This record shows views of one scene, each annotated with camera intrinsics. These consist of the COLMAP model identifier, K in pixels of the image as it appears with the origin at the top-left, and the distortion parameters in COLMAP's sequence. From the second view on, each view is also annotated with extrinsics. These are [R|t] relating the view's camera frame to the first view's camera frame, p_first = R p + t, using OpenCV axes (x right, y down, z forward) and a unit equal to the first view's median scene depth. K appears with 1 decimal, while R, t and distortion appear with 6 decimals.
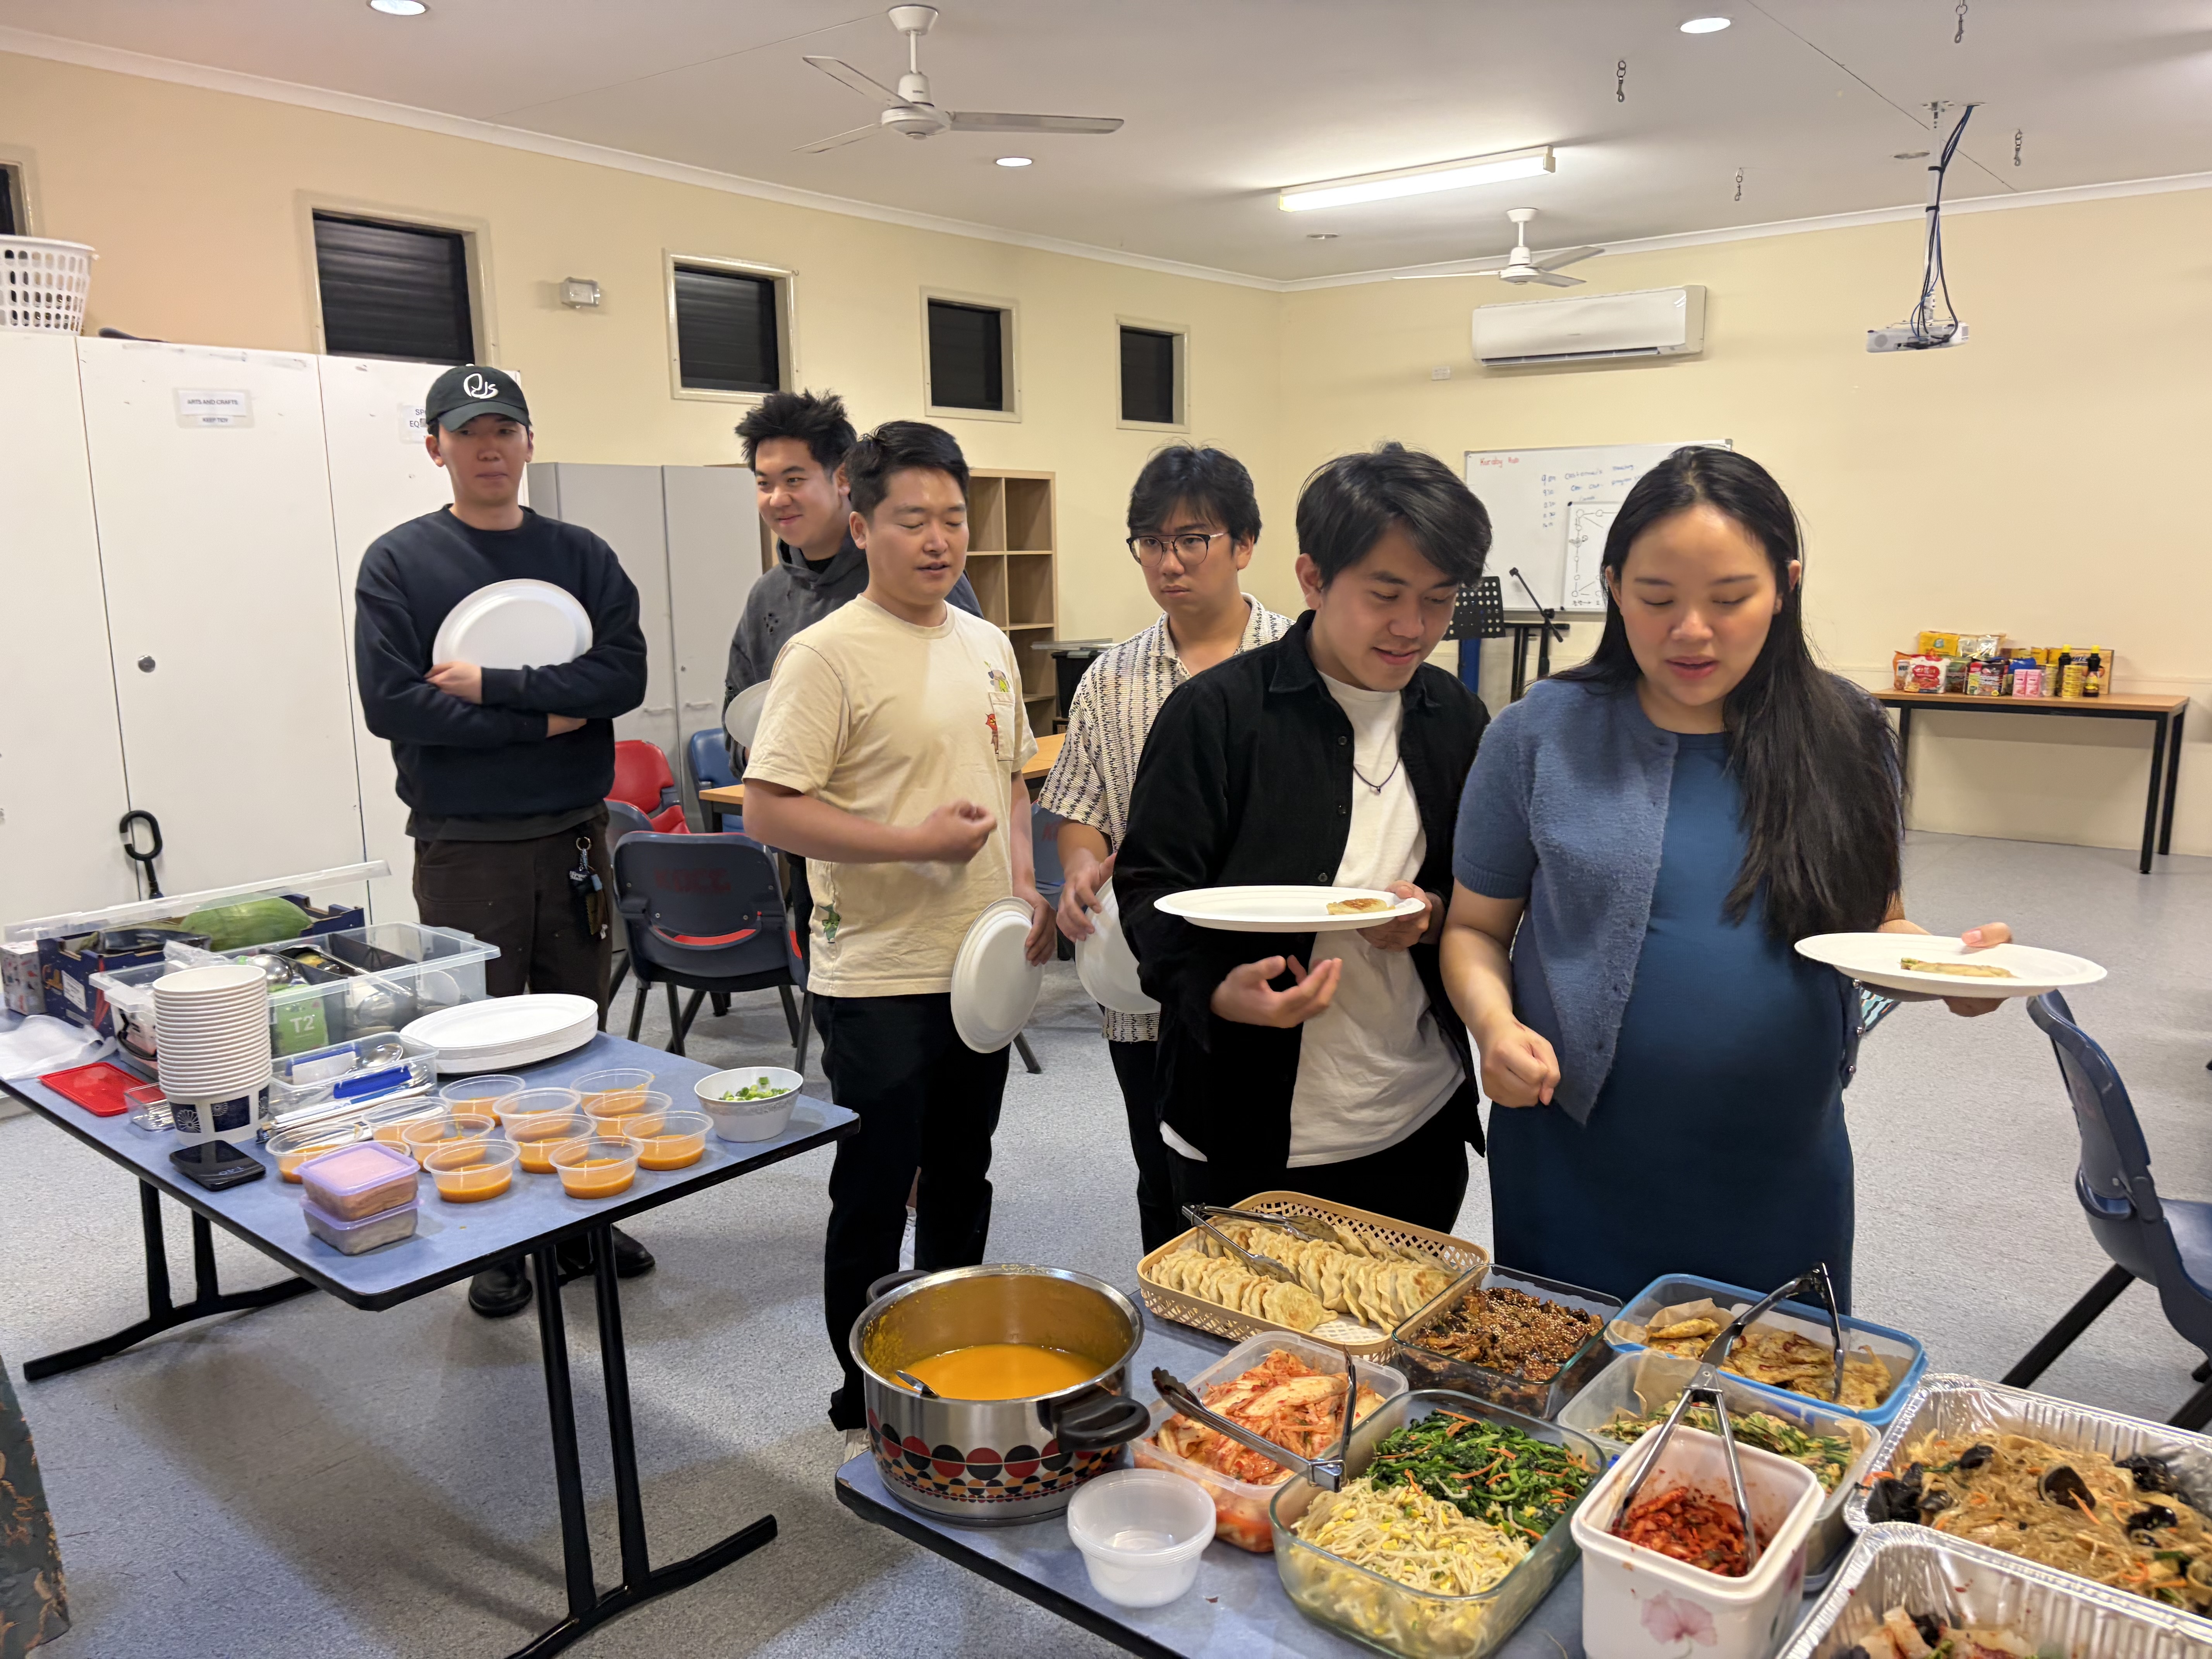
lens RADIAL K [[1650.4, 0, 1093.0], [0, 1650.4, 834.9], [0, 0, 1]] dist [0.014530, -0.023989]
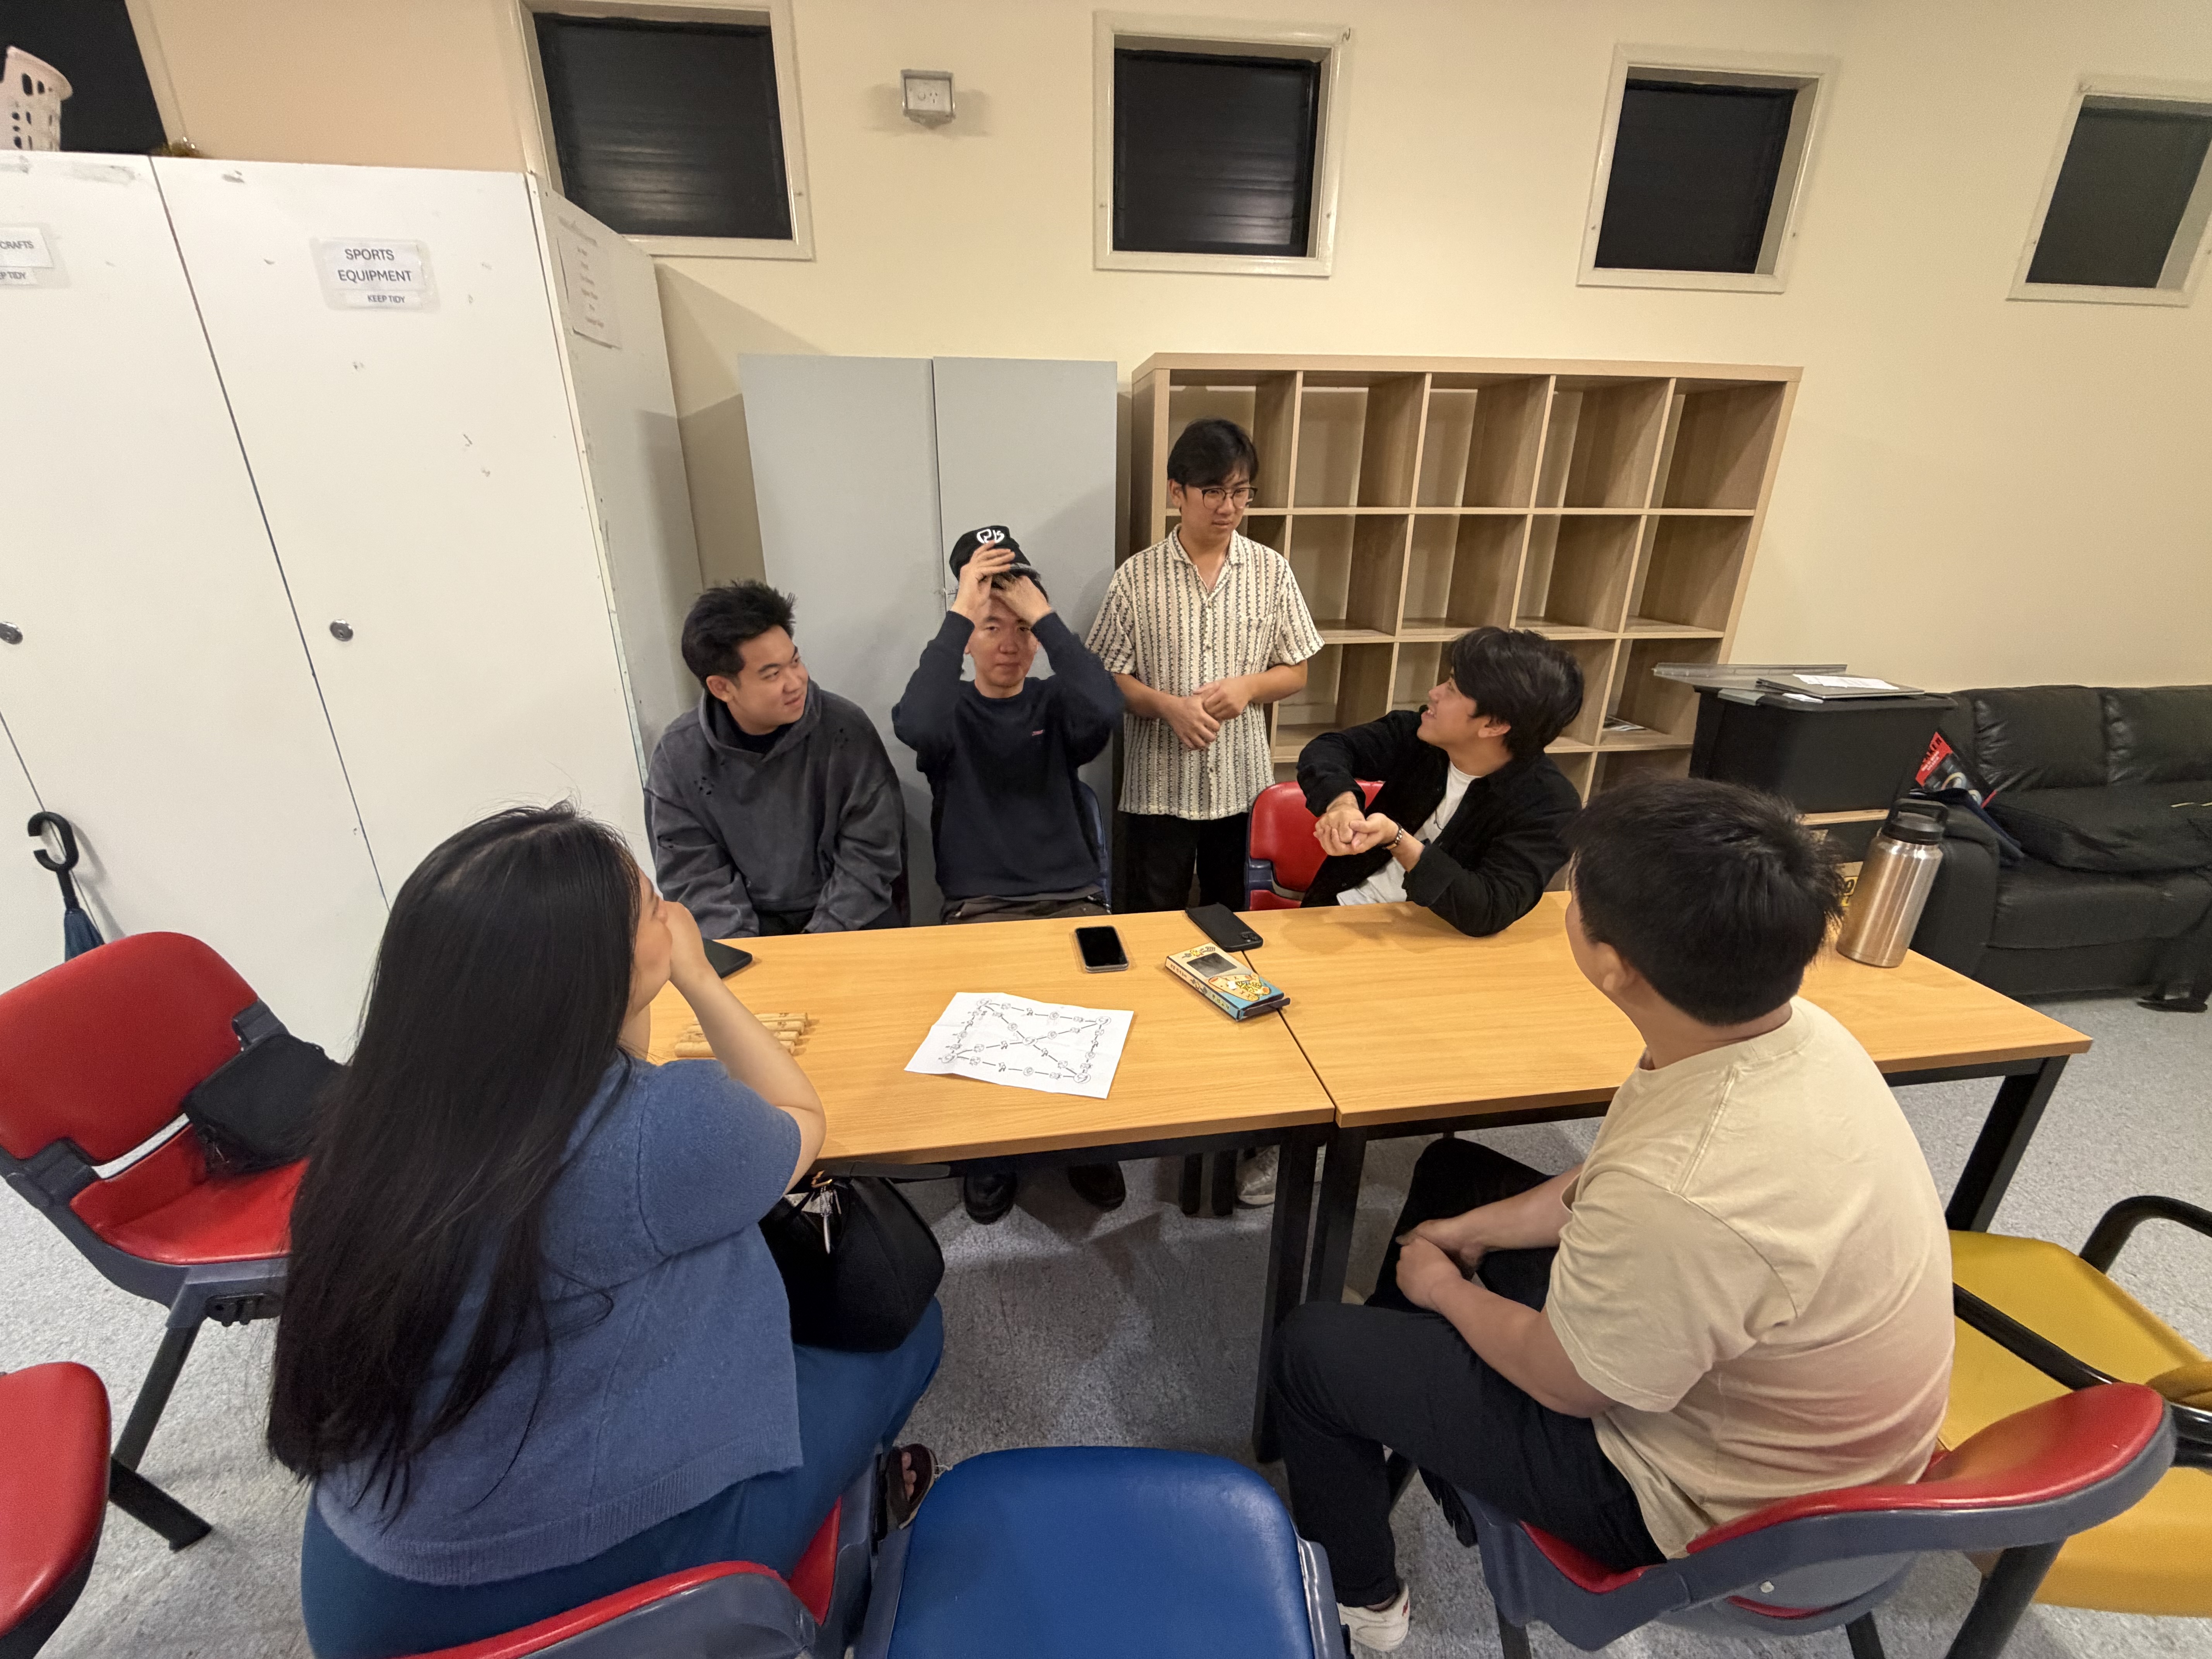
lens RADIAL K [[874.6, 0, 1120.6], [0, 874.6, 831.8], [0, 0, 1]] dist [-0.002686, 0.000368]
pose [[0.708518, 0.268278, -0.652710, 0.145774], [-0.139188, 0.959877, 0.243441, -0.307165], [0.691831, -0.081633, 0.717430, 1.753853]]
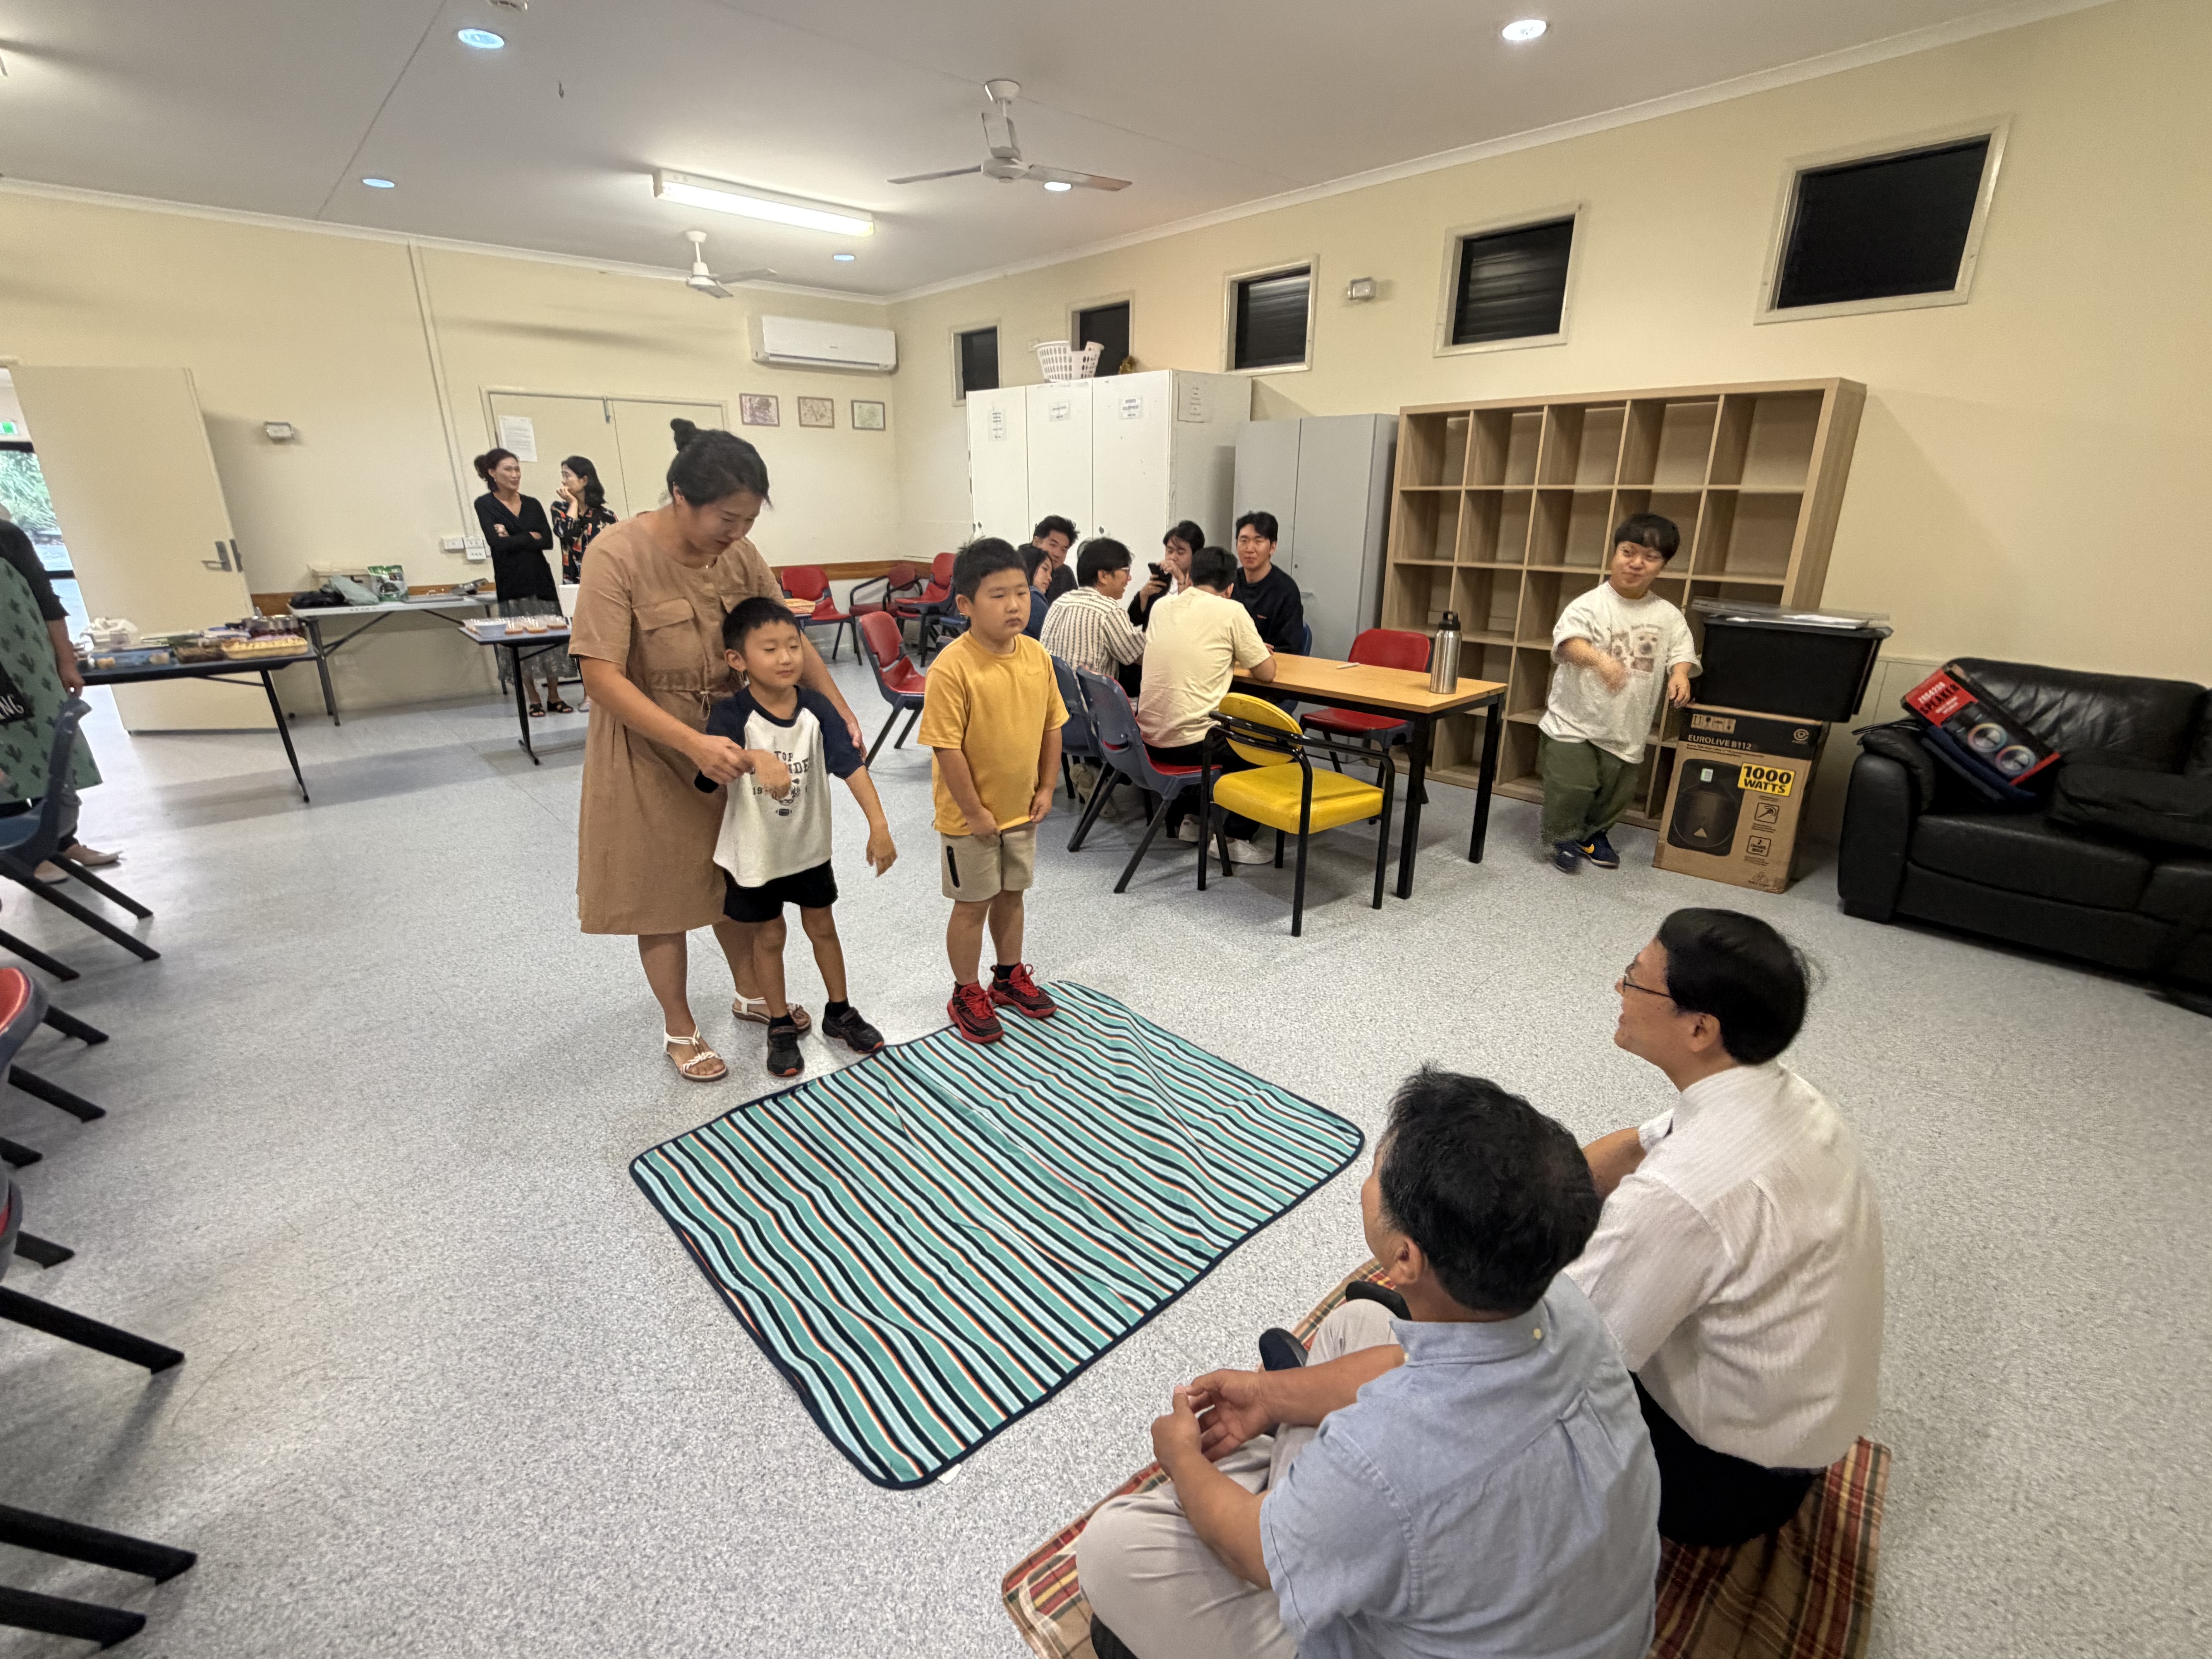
lens RADIAL K [[978.1, 0, 1116.9], [0, 978.1, 830.7], [0, 0, 1]] dist [-0.001986, 0.000184]
pose [[-0.139642, 0.340576, -0.929789, 1.500247], [-0.173932, 0.915954, 0.361631, -0.385414], [0.974807, 0.212219, -0.068669, 2.168106]]
